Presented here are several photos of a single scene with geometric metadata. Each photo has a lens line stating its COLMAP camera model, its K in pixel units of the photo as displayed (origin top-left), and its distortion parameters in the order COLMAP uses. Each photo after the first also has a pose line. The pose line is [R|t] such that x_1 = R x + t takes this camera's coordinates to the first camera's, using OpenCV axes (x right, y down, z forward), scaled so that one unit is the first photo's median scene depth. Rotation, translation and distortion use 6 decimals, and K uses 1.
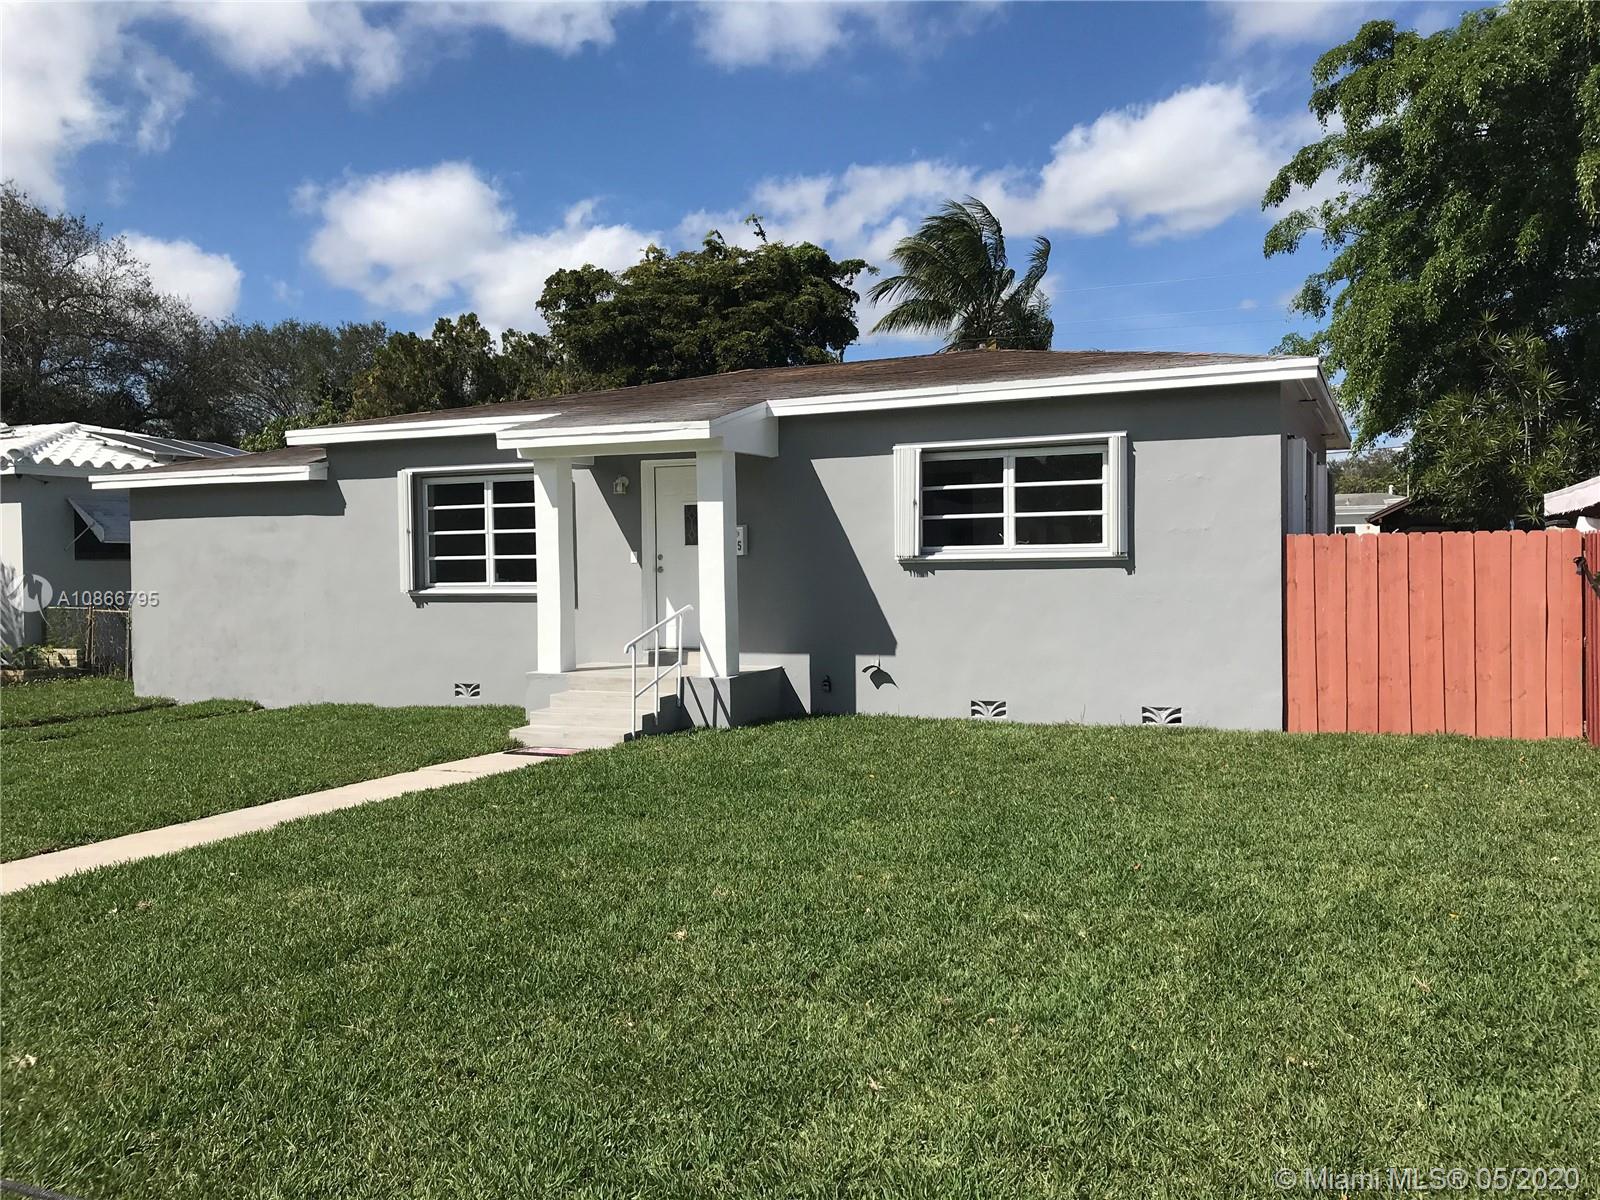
lens RADIAL K [[1302.3, 0, 797.1], [0, 1302.3, 601.9], [0, 0, 1]] dist [0.046271, -0.057863]
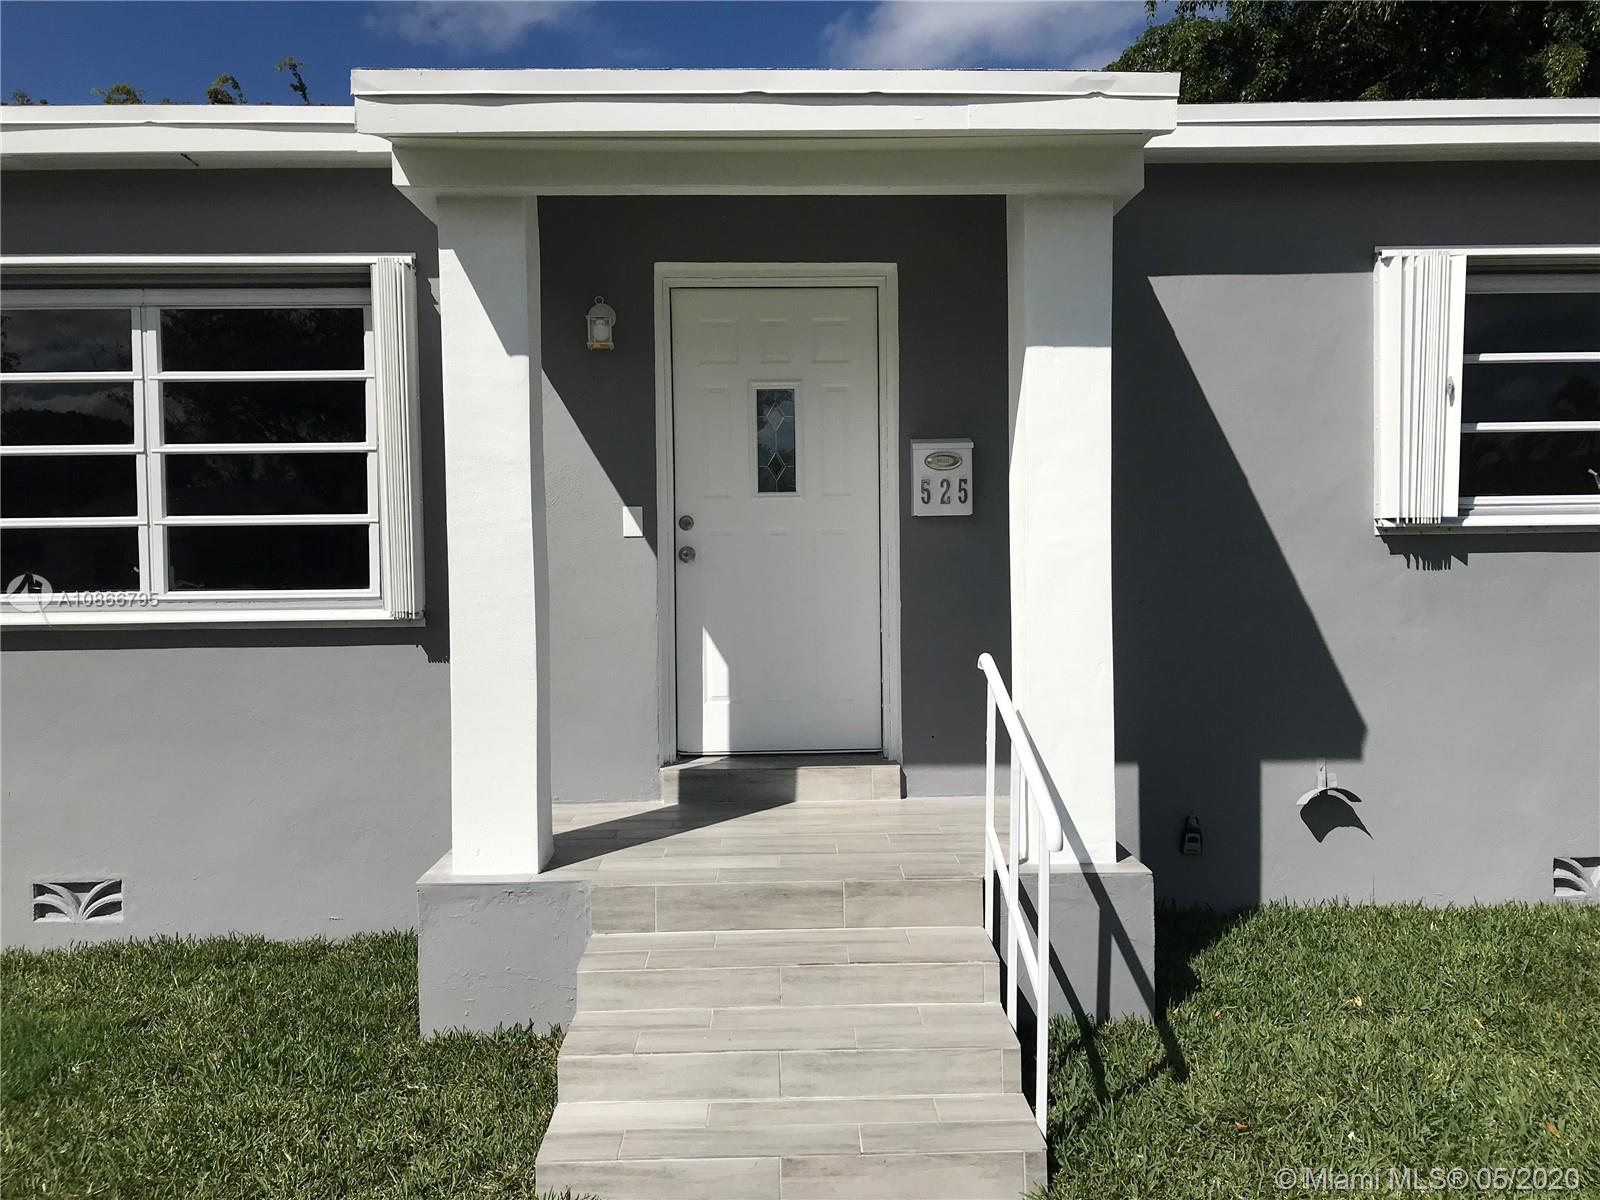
lens RADIAL K [[1302.3, 0, 802.6], [0, 1302.3, 581.4], [0, 0, 1]] dist [0.046271, -0.057863]
pose [[0.902490, -0.009001, 0.430616, -0.269164], [0.013395, 0.999885, -0.007174, -0.014909], [-0.430502, 0.012243, 0.902507, 0.705297]]
